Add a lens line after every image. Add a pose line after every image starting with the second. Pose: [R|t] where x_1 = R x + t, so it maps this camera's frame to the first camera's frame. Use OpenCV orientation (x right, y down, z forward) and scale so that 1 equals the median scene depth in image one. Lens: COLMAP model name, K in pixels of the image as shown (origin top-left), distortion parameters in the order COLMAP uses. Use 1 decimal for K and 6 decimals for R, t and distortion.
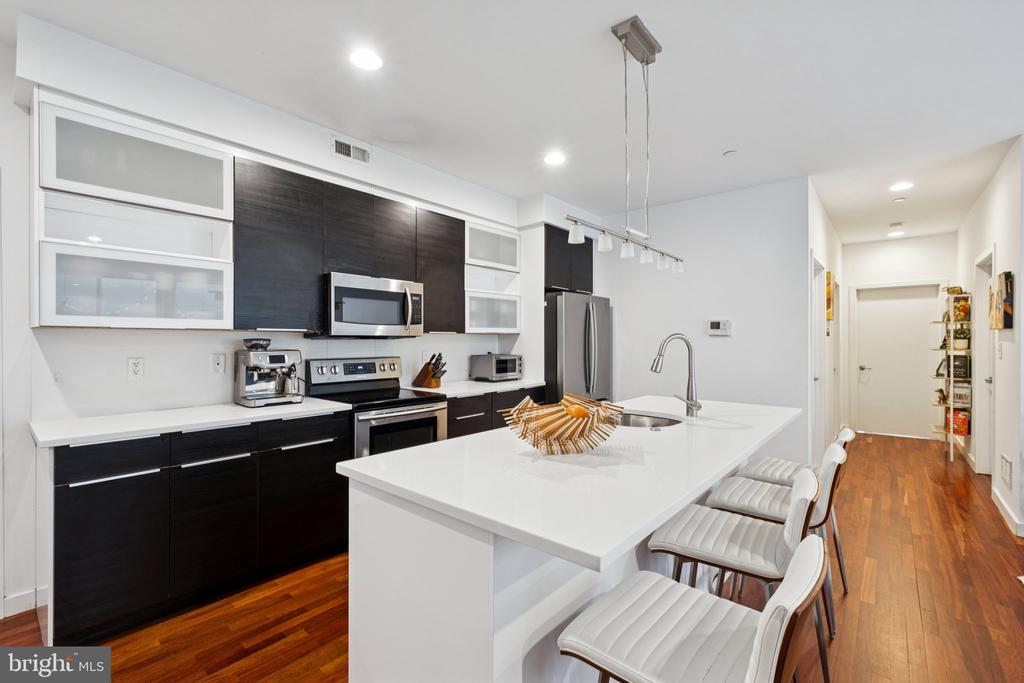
lens RADIAL K [[447.3, 0, 503.8], [0, 447.3, 338.3], [0, 0, 1]] dist [-0.003667, -0.002038]
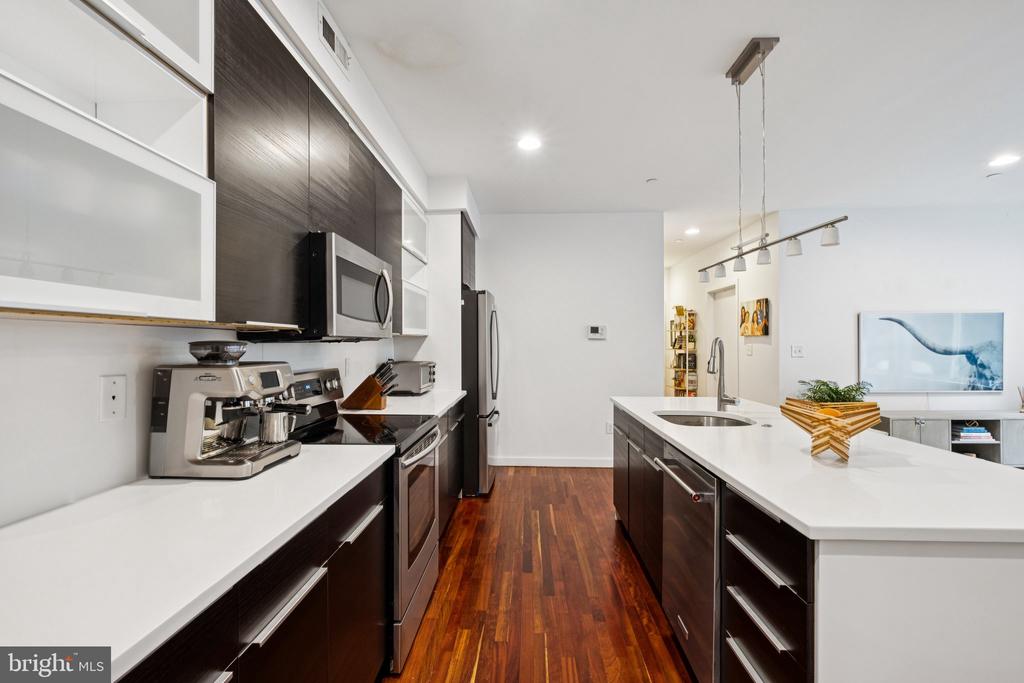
lens RADIAL K [[447.3, 0, 510.3], [0, 447.3, 342.5], [0, 0, 1]] dist [-0.003667, -0.002038]
pose [[0.781783, -0.001252, 0.623549, -0.477485], [0.000768, 0.999999, 0.001044, 0.001351], [-0.623550, -0.000337, 0.781784, 0.314816]]
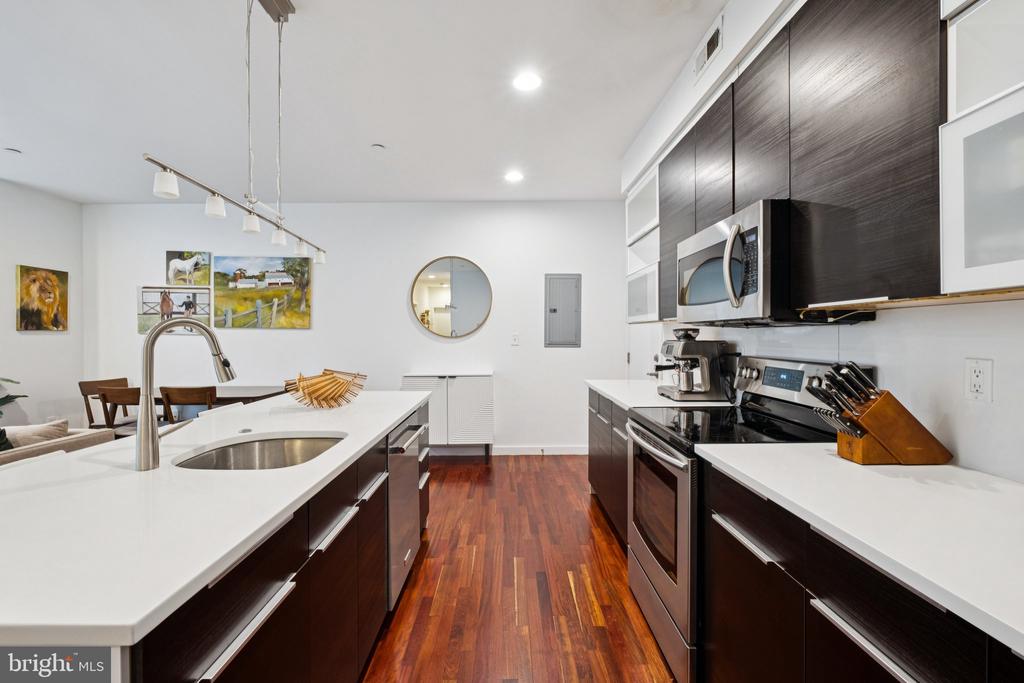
lens RADIAL K [[447.3, 0, 502.5], [0, 447.3, 334.2], [0, 0, 1]] dist [-0.003667, -0.002038]
pose [[-0.756272, 0.001895, -0.654255, 0.307070], [0.006233, 0.999971, -0.004308, 0.012062], [0.654228, -0.007336, -0.756262, 1.162751]]
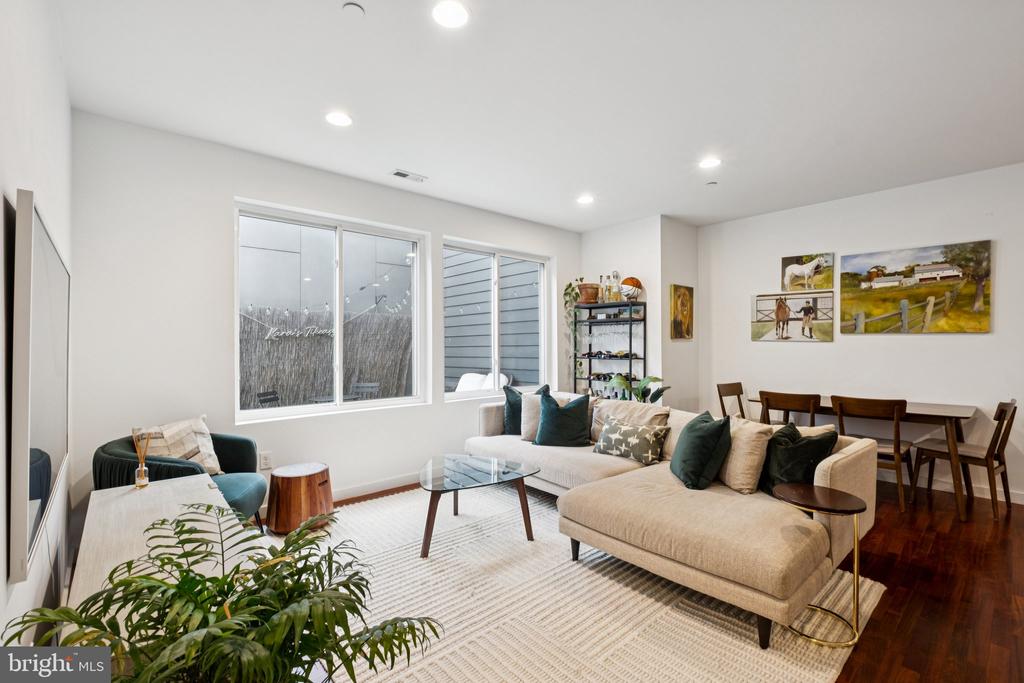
lens RADIAL K [[447.3, 0, 508.8], [0, 447.3, 344.7], [0, 0, 1]] dist [-0.003667, -0.002038]
pose [[-0.991757, 0.007788, 0.127899, 0.855417], [0.007700, 0.999970, -0.001187, 0.006522], [-0.127904, -0.000192, -0.991787, 0.921361]]
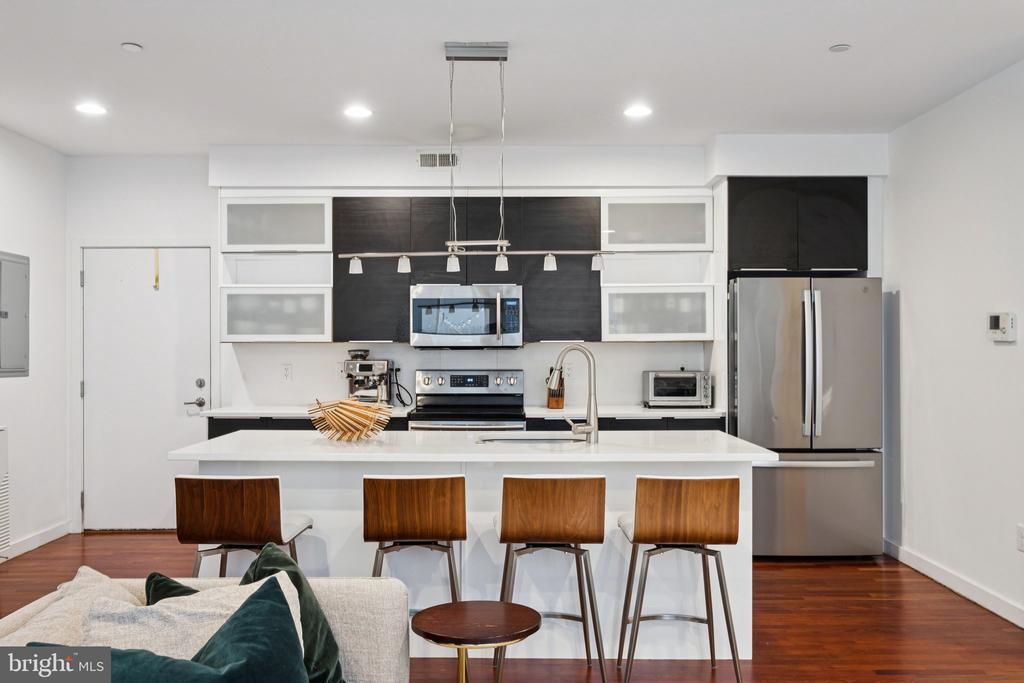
lens RADIAL K [[851.5, 0, 502.2], [0, 851.5, 344.4], [0, 0, 1]] dist [-0.013548, 0.015097]
pose [[0.655224, -0.005717, -0.755413, 1.040117], [0.004096, 0.999984, -0.004015, -0.001505], [0.755423, -0.000463, 0.655237, -0.113806]]
